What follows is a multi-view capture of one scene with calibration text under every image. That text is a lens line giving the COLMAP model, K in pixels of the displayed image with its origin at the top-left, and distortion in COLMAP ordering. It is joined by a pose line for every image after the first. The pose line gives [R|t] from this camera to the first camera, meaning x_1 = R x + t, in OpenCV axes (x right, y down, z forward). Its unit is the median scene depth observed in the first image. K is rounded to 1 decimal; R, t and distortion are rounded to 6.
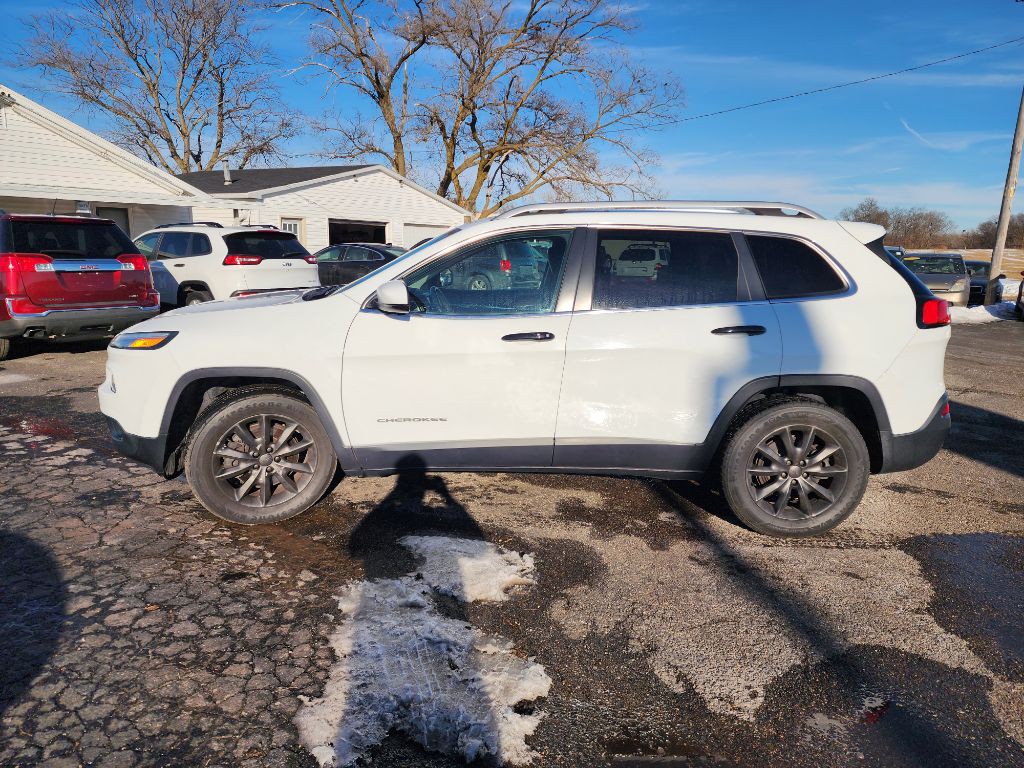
lens RADIAL K [[678.0, 0, 517.1], [0, 678.0, 382.3], [0, 0, 1]] dist [0.083237, -0.070862]
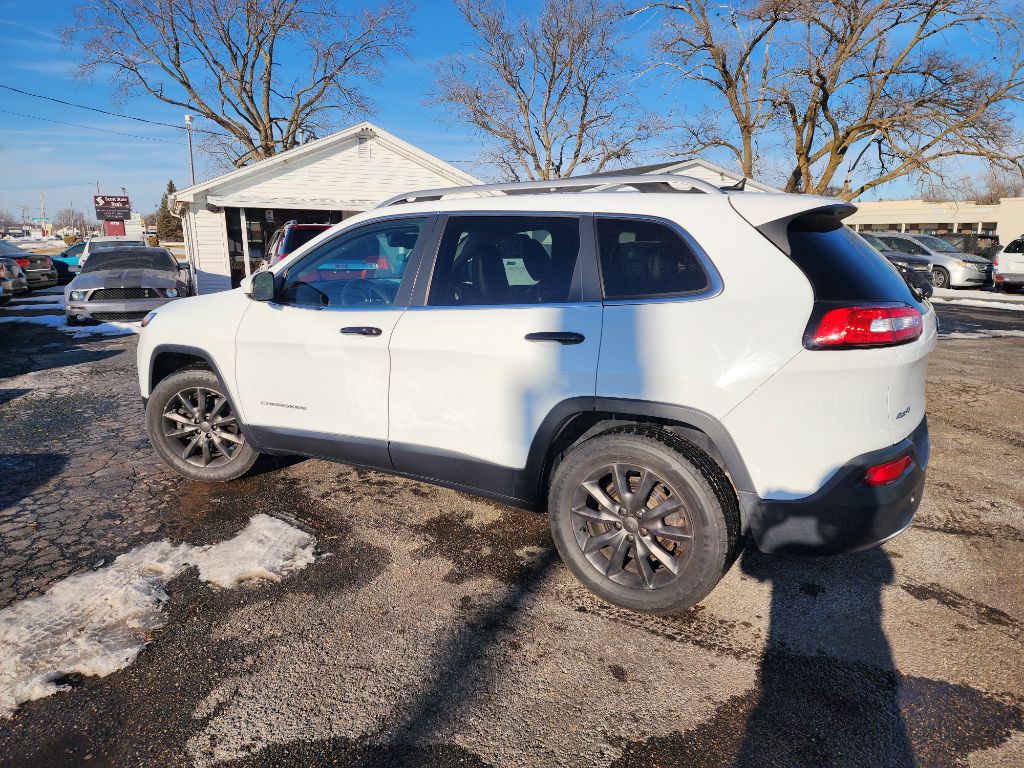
lens RADIAL K [[676.0, 0, 512.0], [0, 676.0, 384.0], [0, 0, 1]] dist [0.095086, -0.077026]
pose [[0.853134, 0.089091, -0.514028, 0.128114], [-0.086887, 0.995814, 0.028386, -0.007065], [0.514405, 0.020445, 0.857303, 0.052149]]
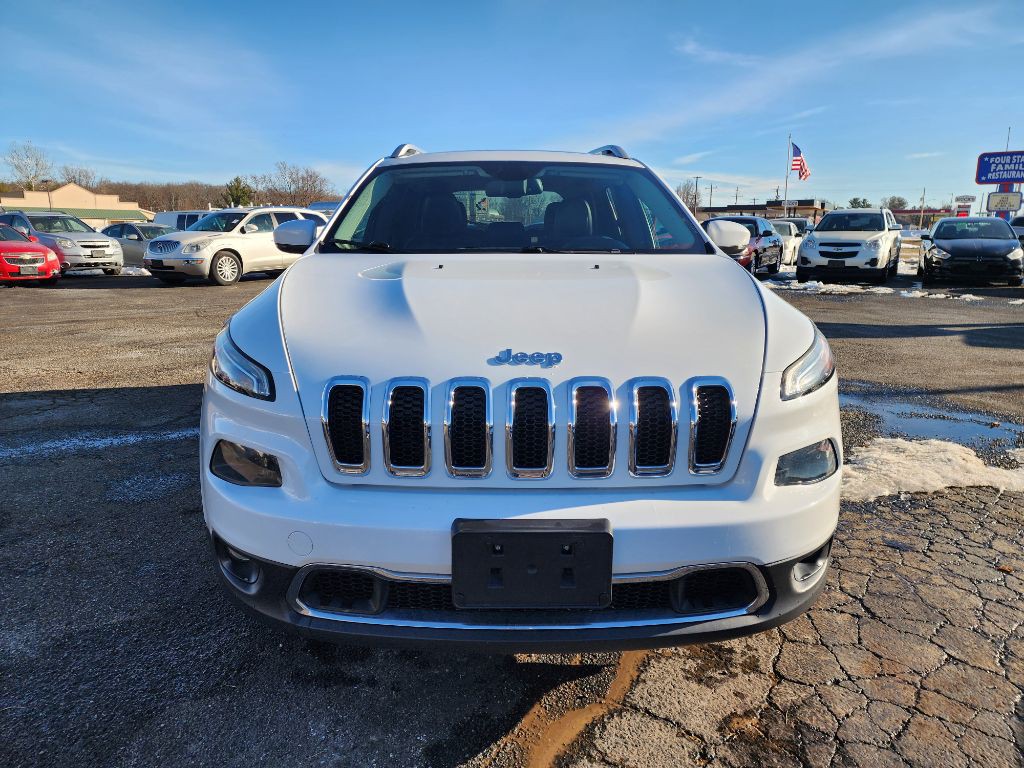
lens RADIAL K [[665.7, 0, 512.0], [0, 665.7, 384.0], [0, 0, 1]] dist [0.082751, -0.064930]
pose [[-0.025235, -0.246537, 0.968805, -0.196829], [0.195551, 0.949174, 0.246635, -0.039460], [-0.980369, 0.195675, 0.024258, 0.233767]]
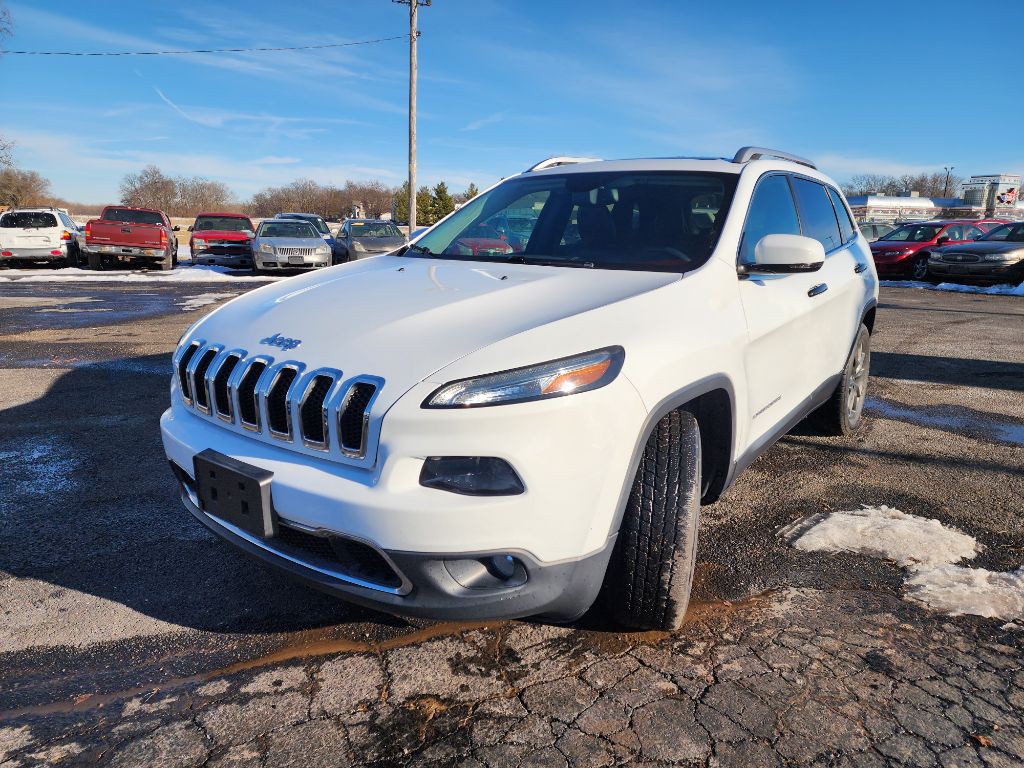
lens RADIAL K [[665.7, 0, 512.0], [0, 665.7, 384.0], [0, 0, 1]] dist [0.082751, -0.064930]
pose [[0.597368, -0.200872, 0.776403, -0.179753], [0.161559, 0.978417, 0.128834, -0.023366], [-0.785526, 0.048474, 0.616928, 0.138950]]
